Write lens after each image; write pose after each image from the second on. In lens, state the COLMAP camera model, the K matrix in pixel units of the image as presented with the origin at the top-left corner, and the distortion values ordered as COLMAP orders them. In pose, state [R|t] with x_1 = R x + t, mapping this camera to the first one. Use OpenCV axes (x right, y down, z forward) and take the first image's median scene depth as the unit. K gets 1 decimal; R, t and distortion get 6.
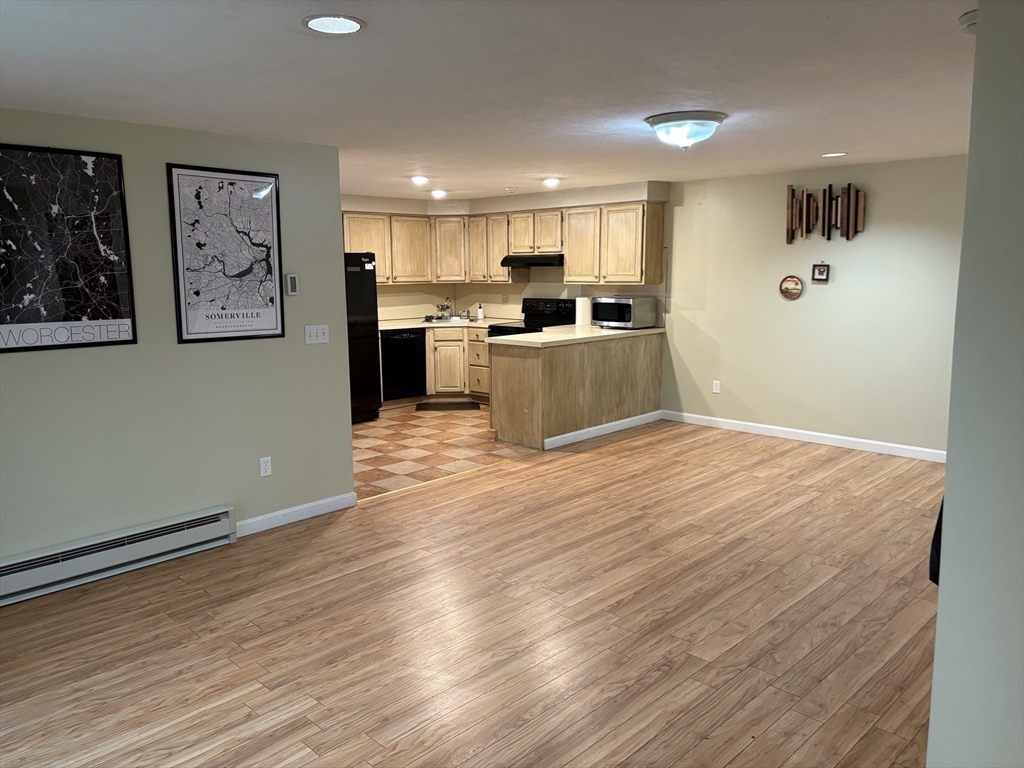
lens RADIAL K [[772.5, 0, 510.4], [0, 772.5, 385.1], [0, 0, 1]] dist [0.056985, -0.065955]
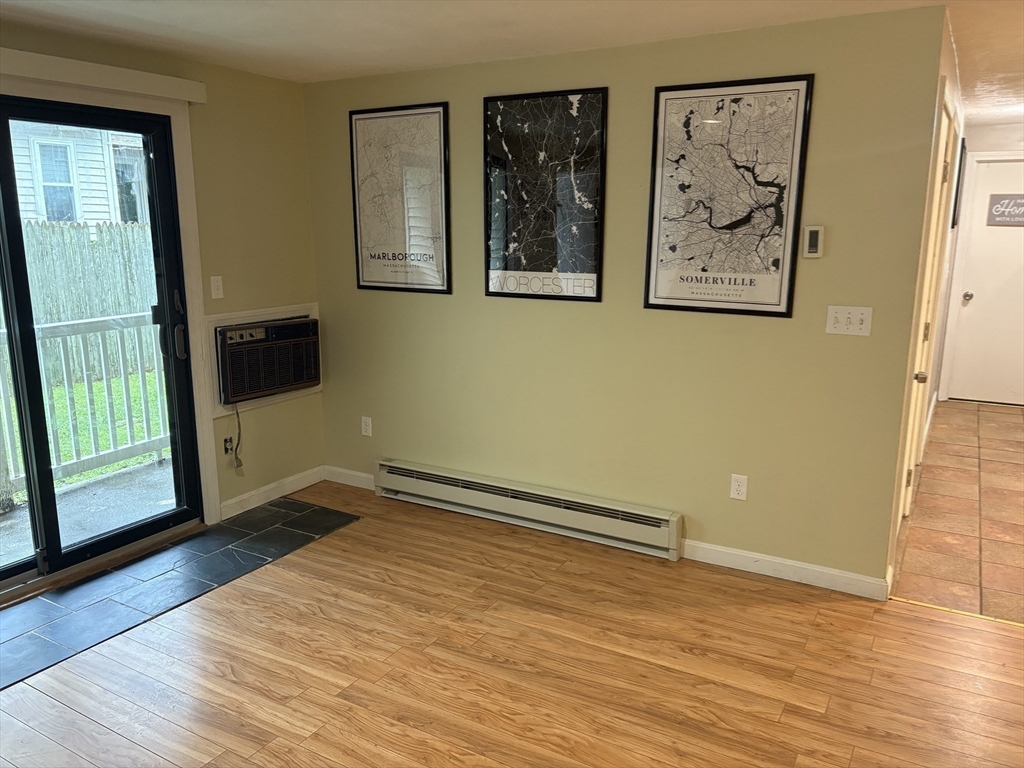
lens RADIAL K [[772.5, 0, 505.1], [0, 772.5, 388.5], [0, 0, 1]] dist [0.056985, -0.065955]
pose [[0.237429, 0.208608, -0.948742, 0.233012], [-0.152045, 0.972612, 0.175806, -0.061174], [0.959432, 0.102510, 0.262644, 0.423517]]
